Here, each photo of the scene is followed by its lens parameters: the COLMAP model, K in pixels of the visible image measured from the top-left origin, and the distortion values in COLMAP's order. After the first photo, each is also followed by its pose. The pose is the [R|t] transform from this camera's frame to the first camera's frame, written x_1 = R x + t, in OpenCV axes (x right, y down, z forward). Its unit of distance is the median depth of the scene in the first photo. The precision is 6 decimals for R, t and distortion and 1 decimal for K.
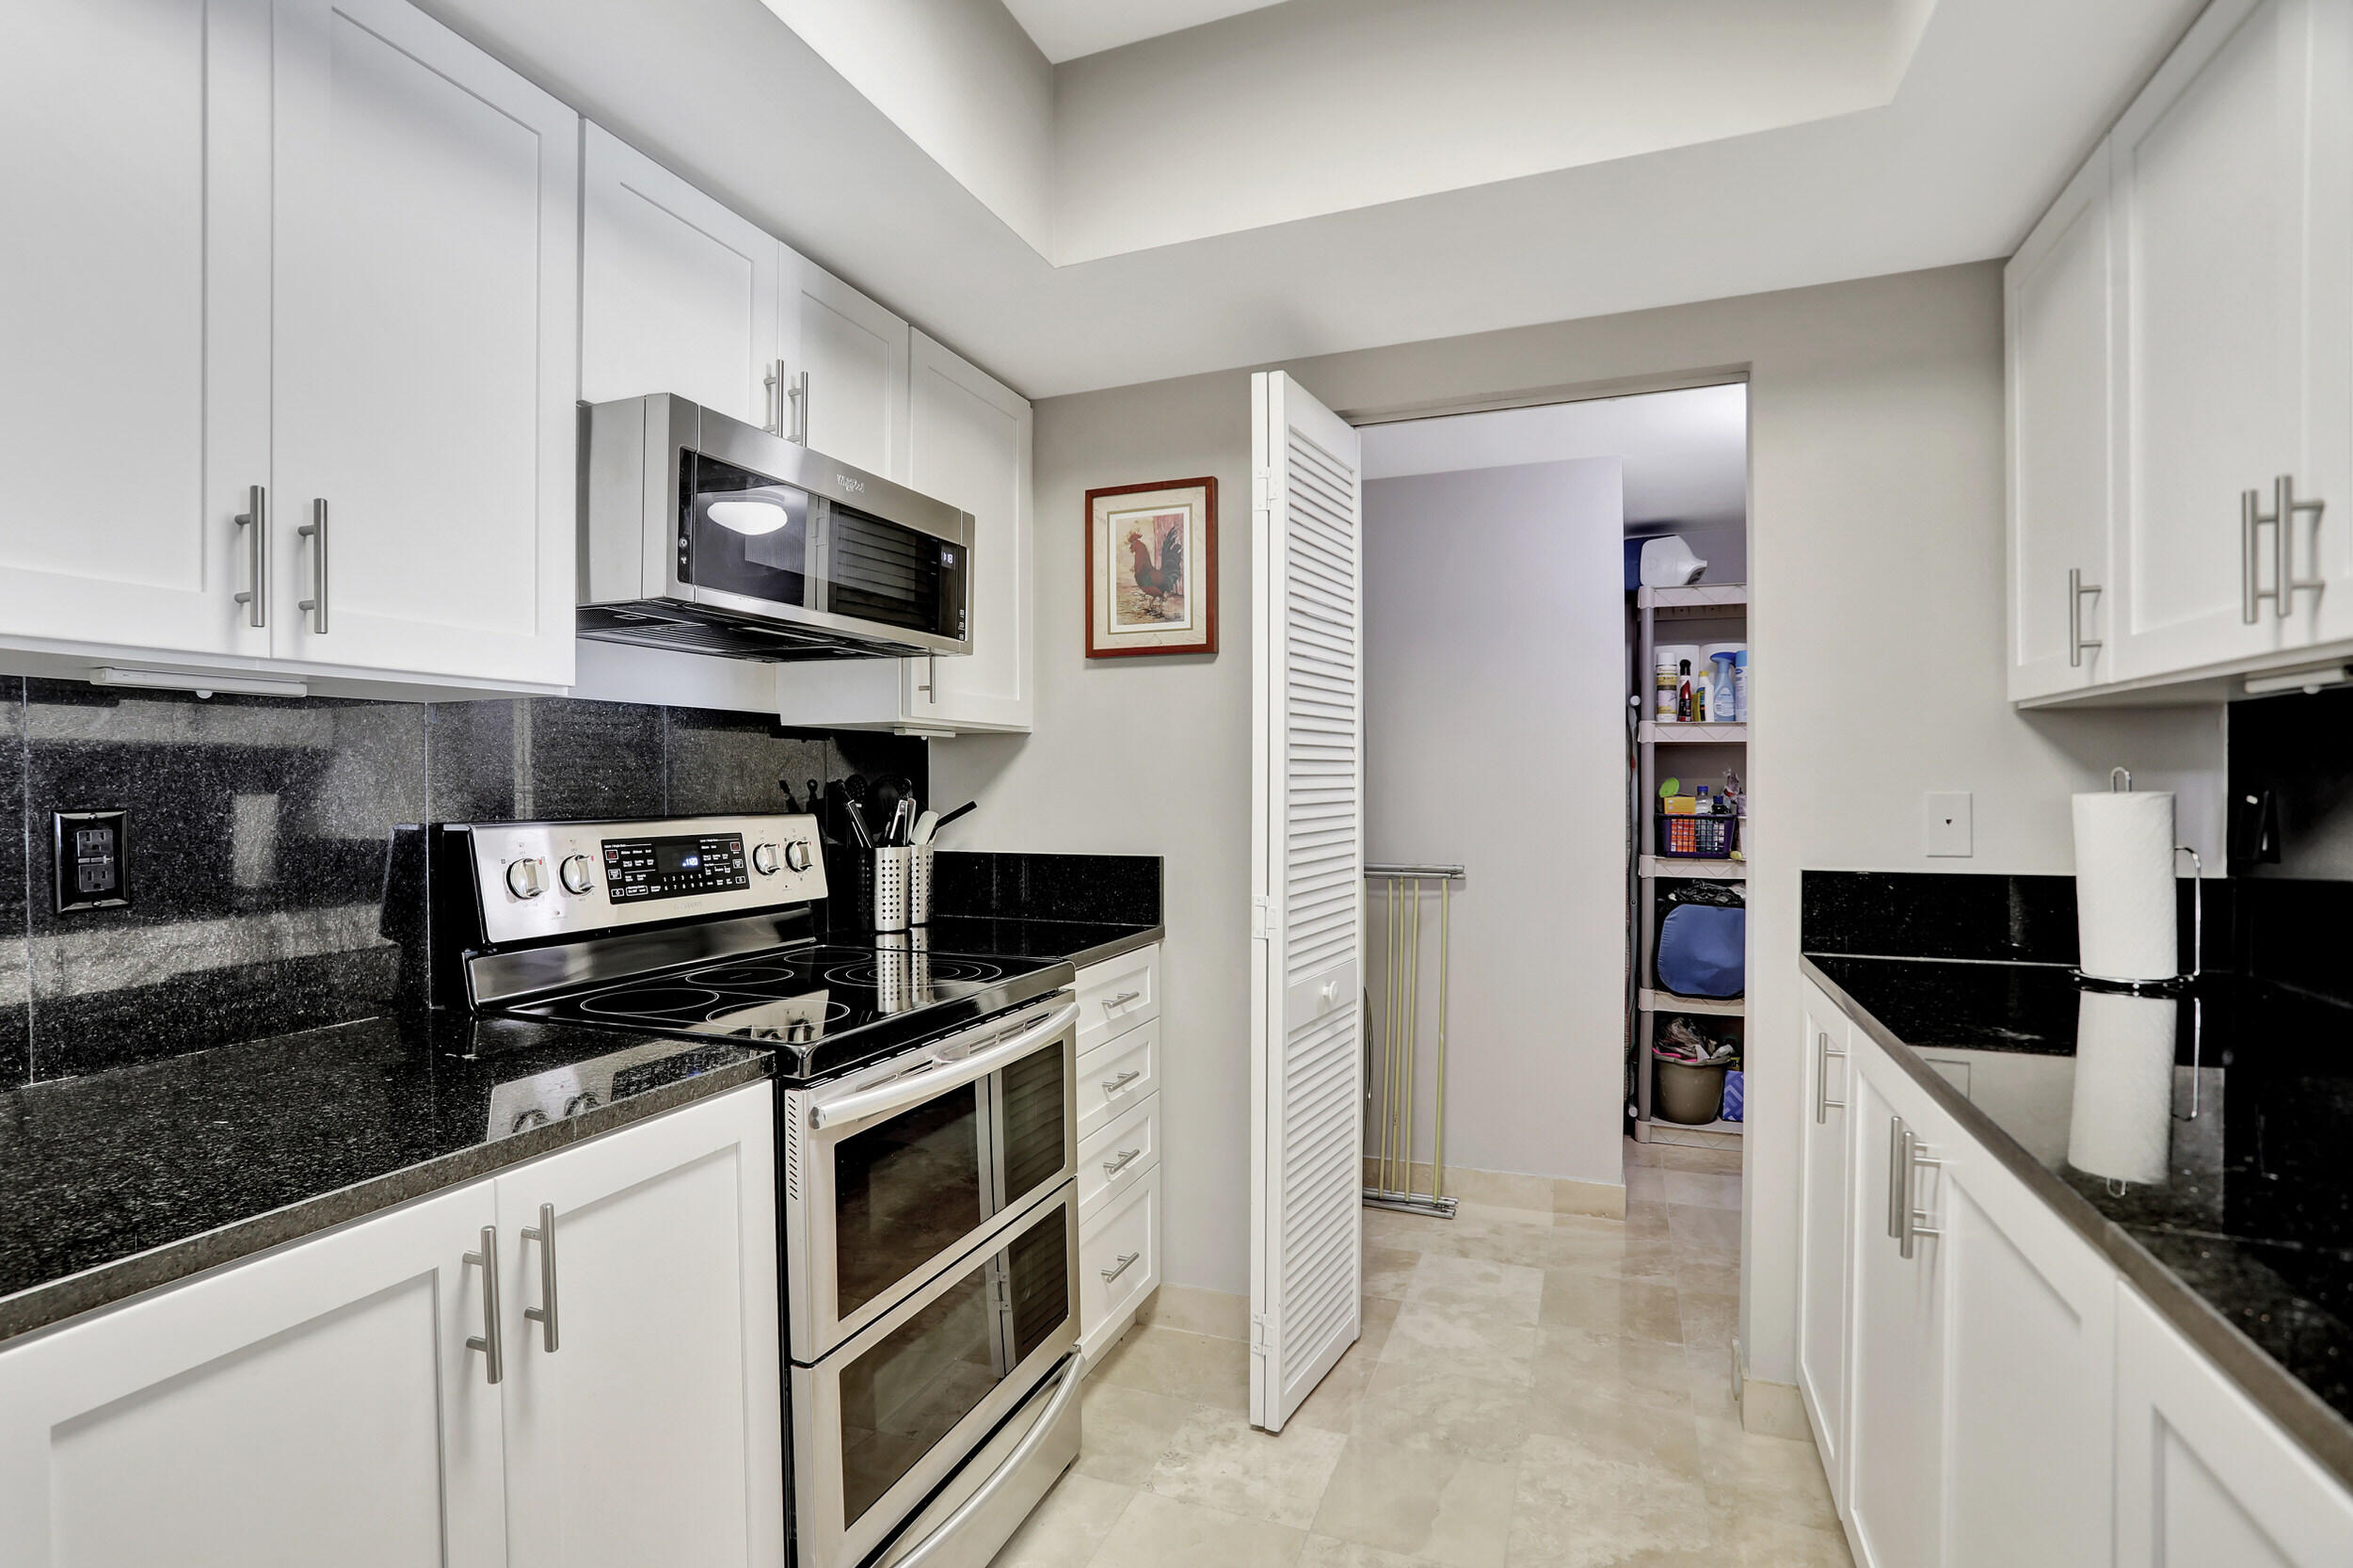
lens RADIAL K [[1117.0, 0, 1212.8], [0, 1117.0, 801.6], [0, 0, 1]] dist [-0.069908, 0.021600]
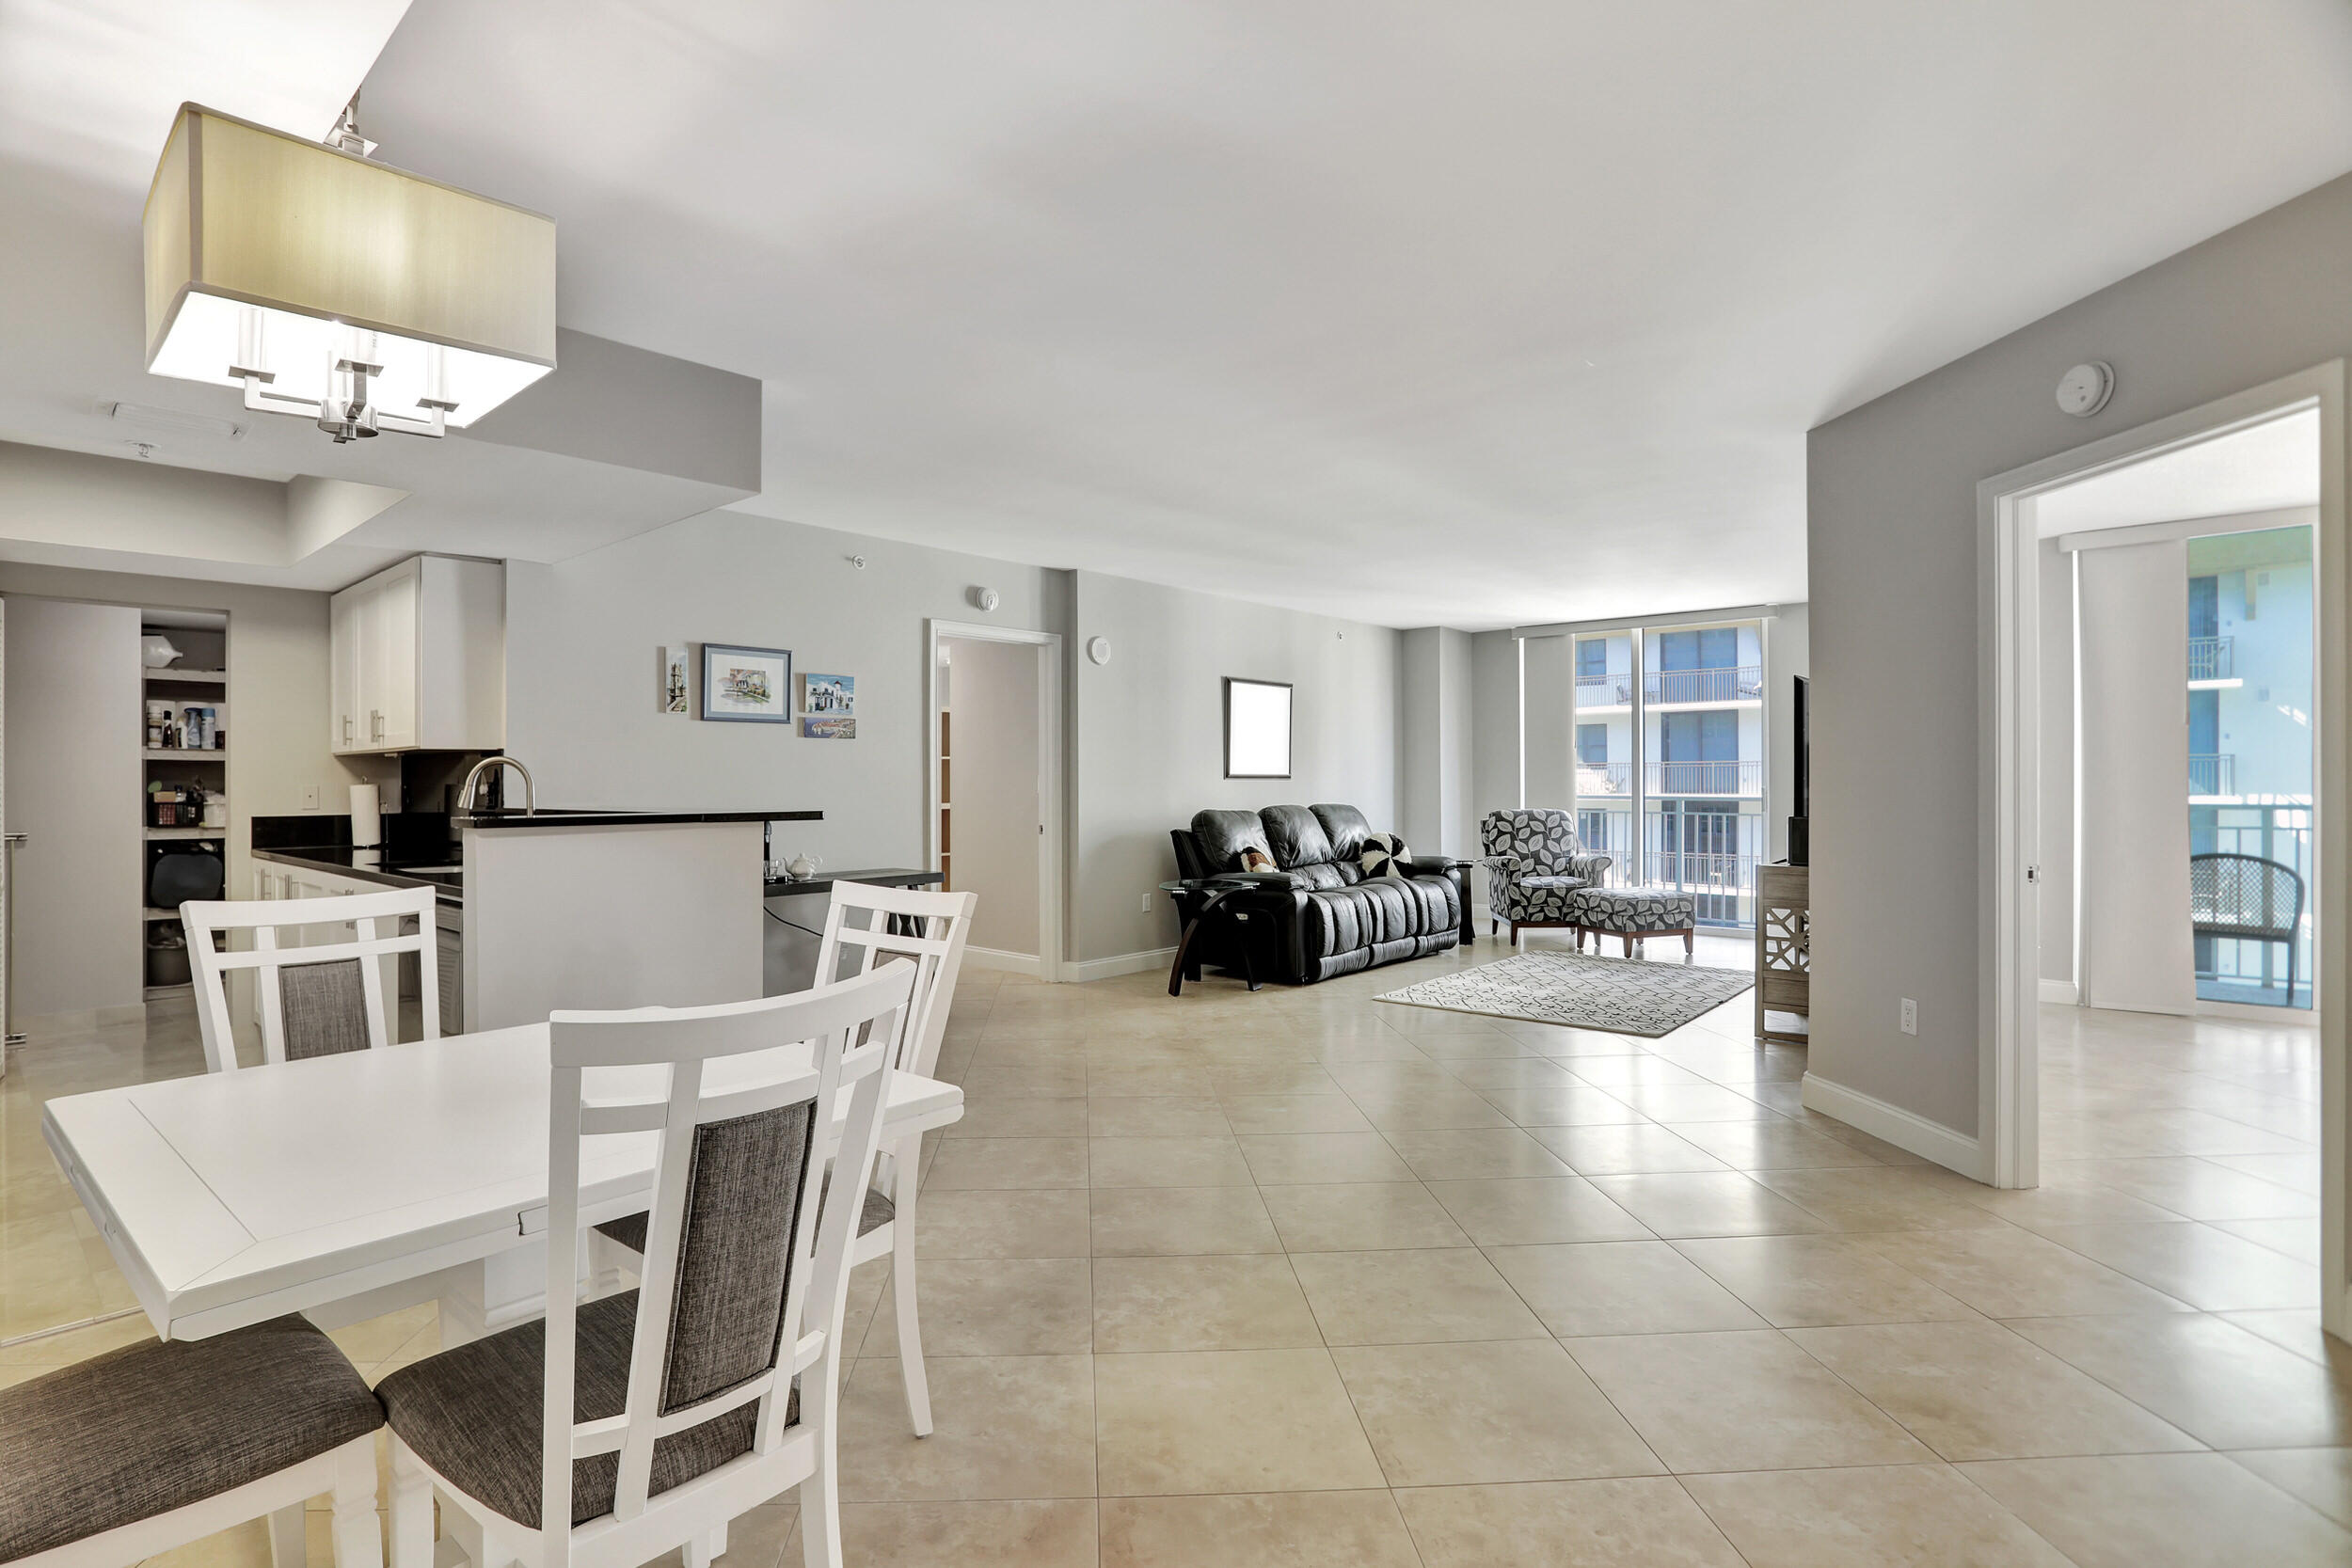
lens RADIAL K [[1140.7, 0, 1176.0], [0, 1140.7, 784.0], [0, 0, 1]] dist [-0.035124, -0.000967]
pose [[0.367529, 0.006594, 0.929989, -0.597152], [0.014618, 0.999810, -0.012866, 0.028985], [-0.929897, 0.018323, 0.367363, -1.090434]]
